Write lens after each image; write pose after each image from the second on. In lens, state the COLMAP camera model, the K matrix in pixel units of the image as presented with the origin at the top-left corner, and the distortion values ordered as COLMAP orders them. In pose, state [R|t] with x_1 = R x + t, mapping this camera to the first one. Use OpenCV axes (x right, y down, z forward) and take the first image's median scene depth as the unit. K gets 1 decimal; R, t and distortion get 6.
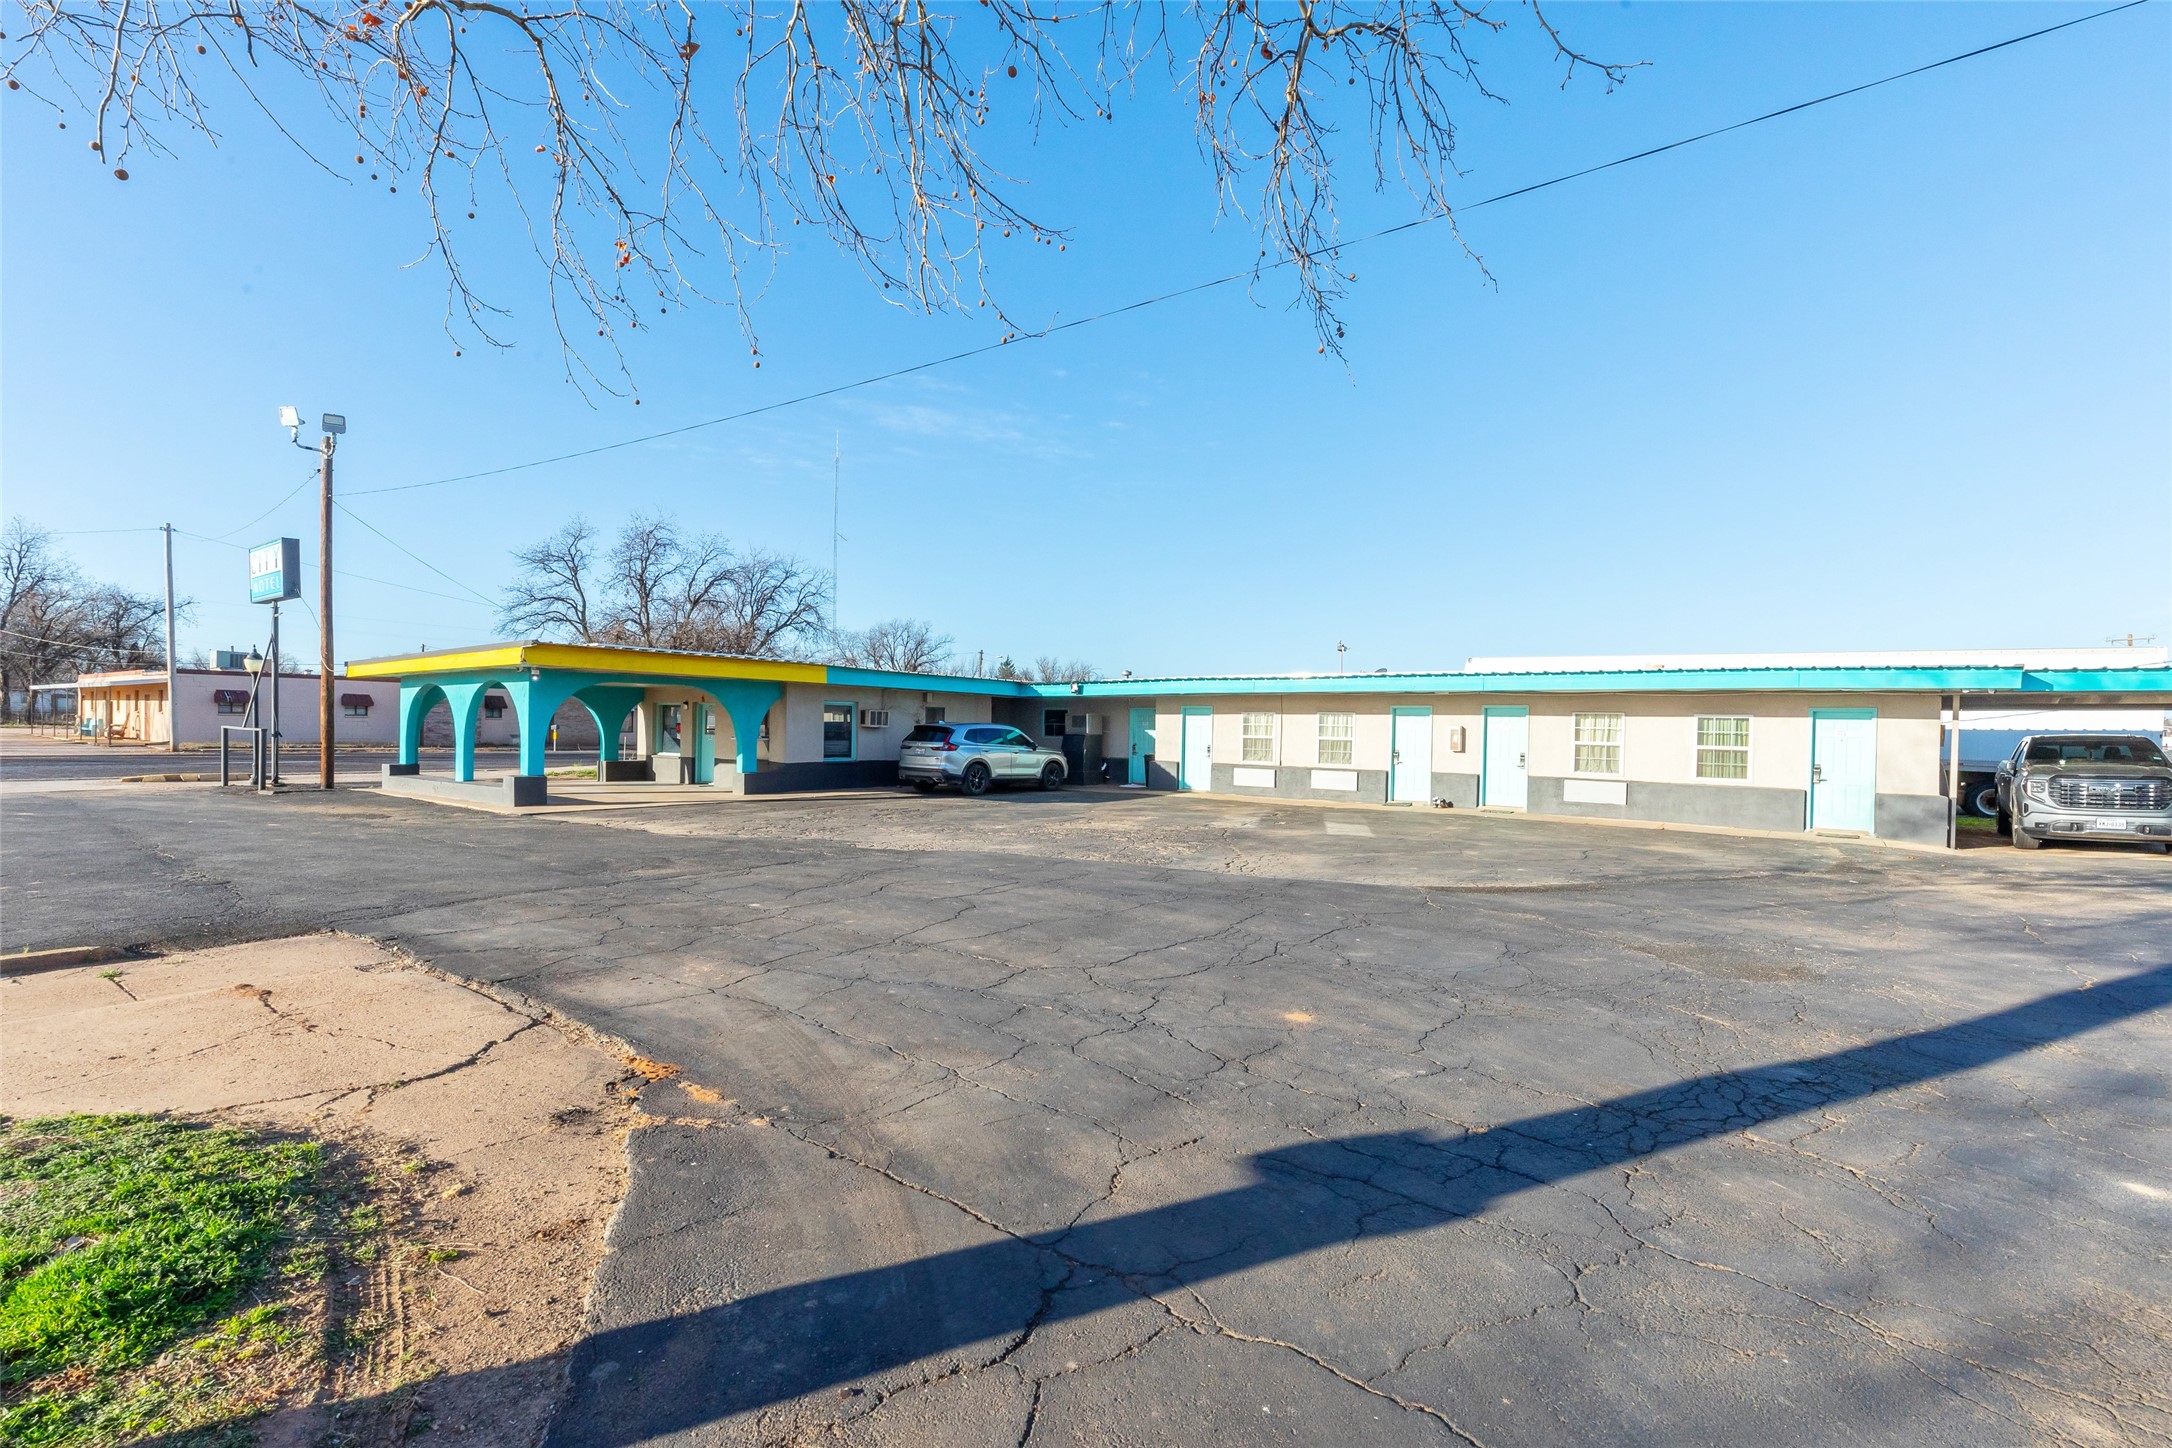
lens RADIAL K [[973.9, 0, 1086.0], [0, 973.9, 724.0], [0, 0, 1]] dist [0.020241, 0.000058]
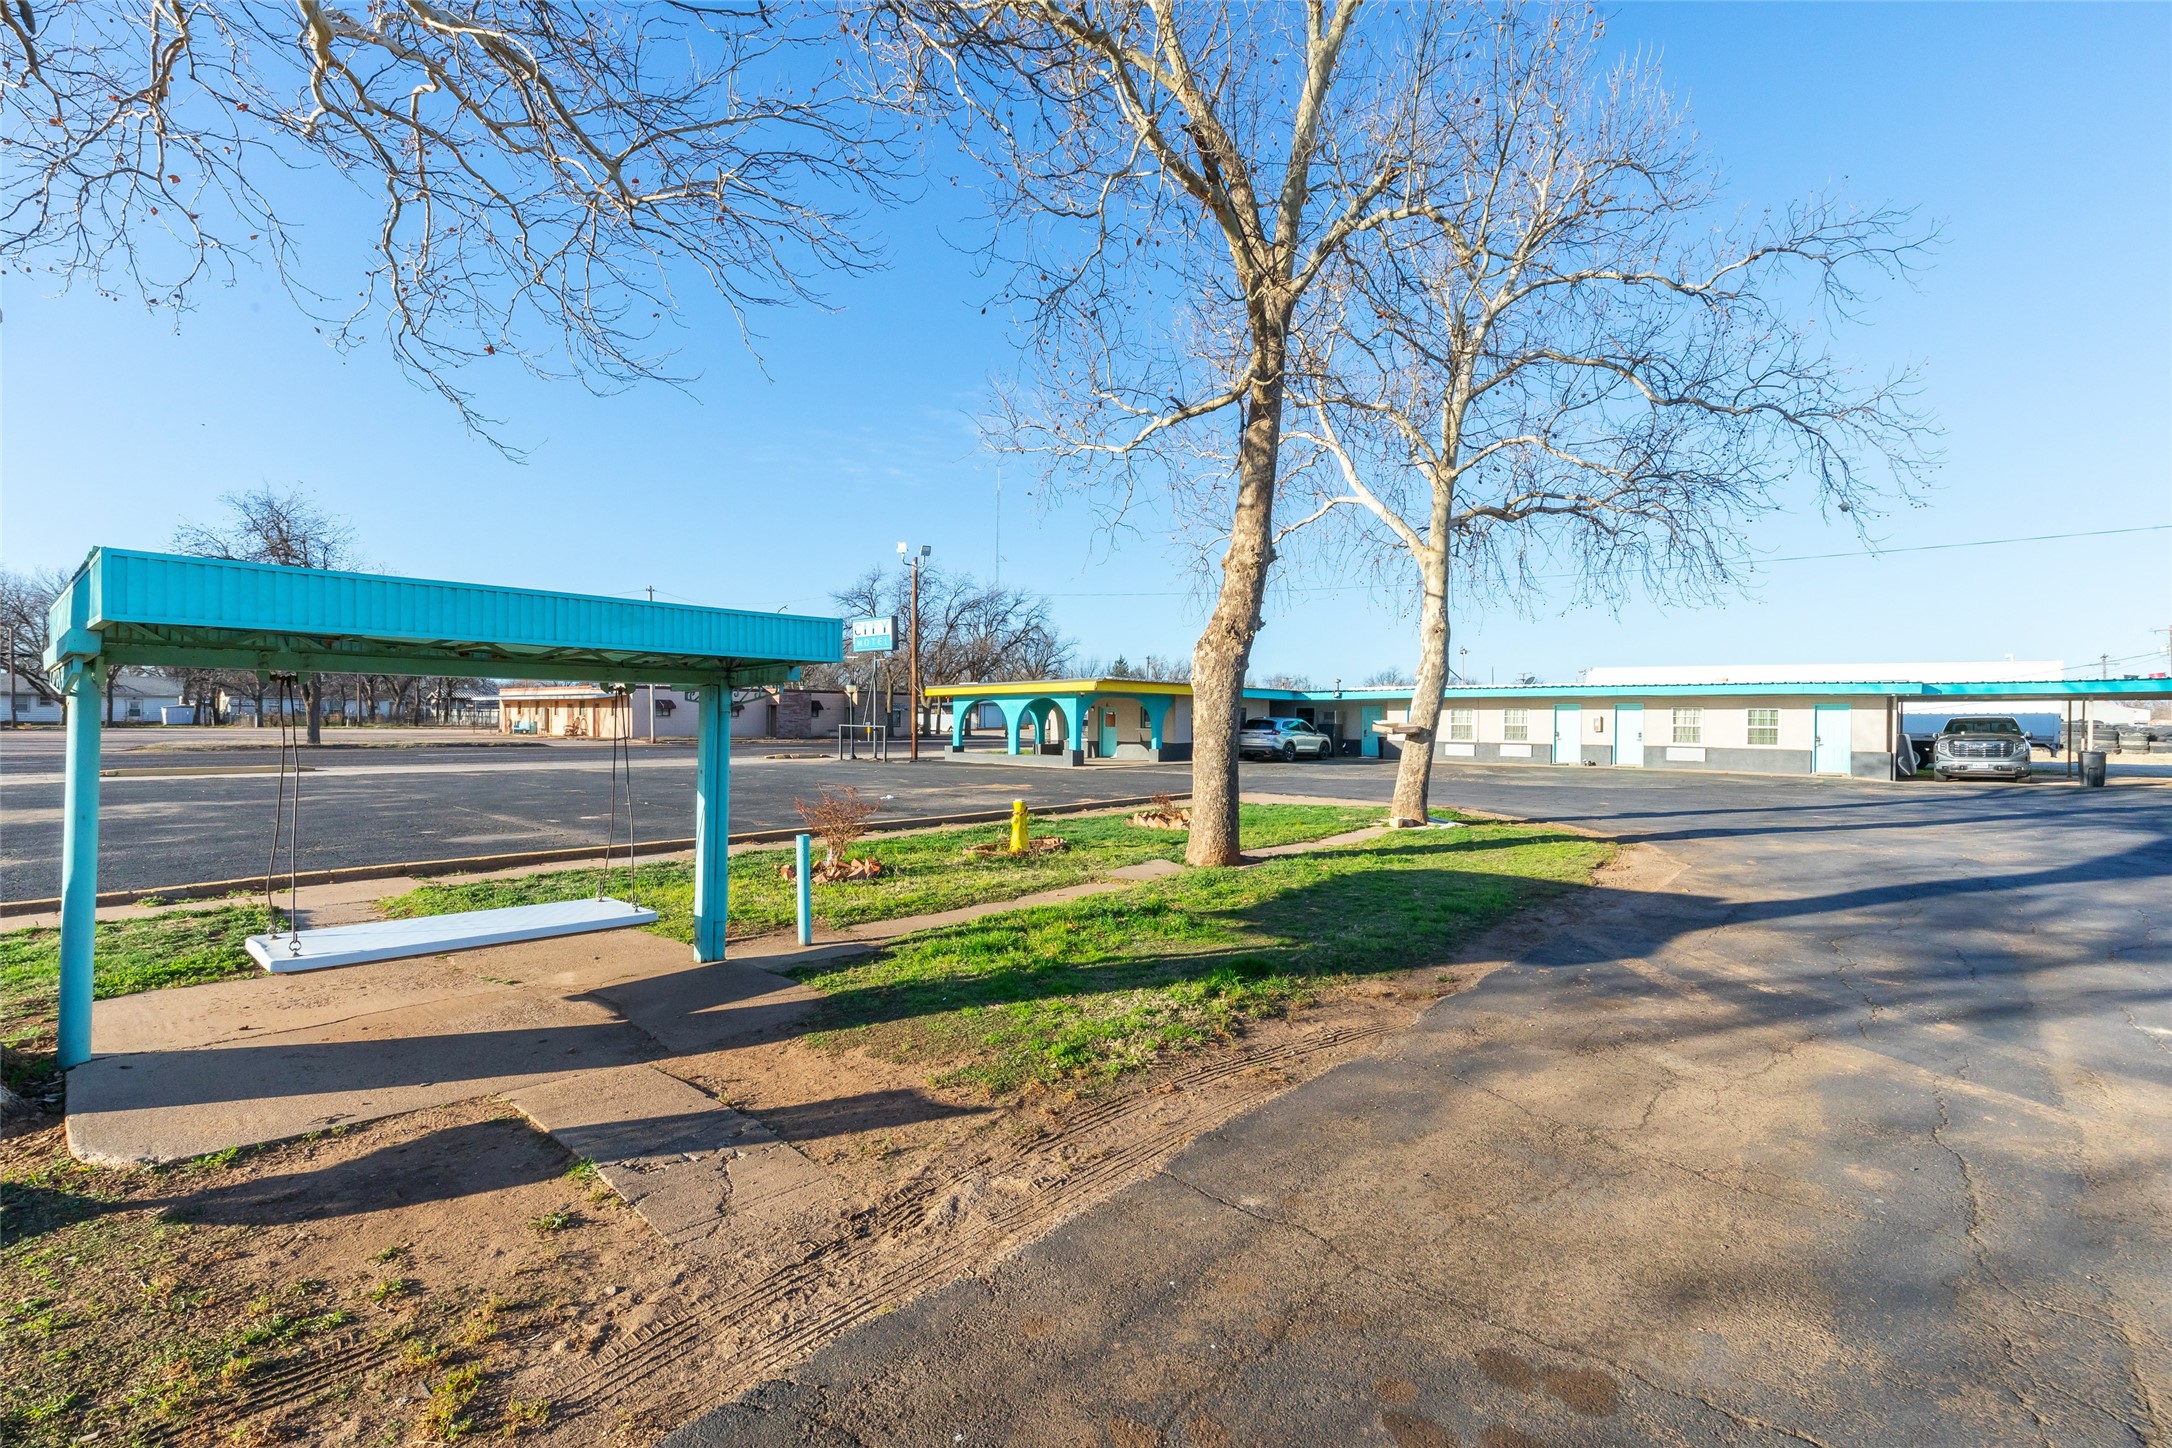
lens RADIAL K [[973.9, 0, 1086.0], [0, 973.9, 724.0], [0, 0, 1]] dist [0.020241, 0.000058]
pose [[0.997780, -0.011920, -0.065519, -0.372914], [0.012430, 0.999896, 0.007379, -0.007495], [0.065424, -0.008177, 0.997824, -0.703083]]
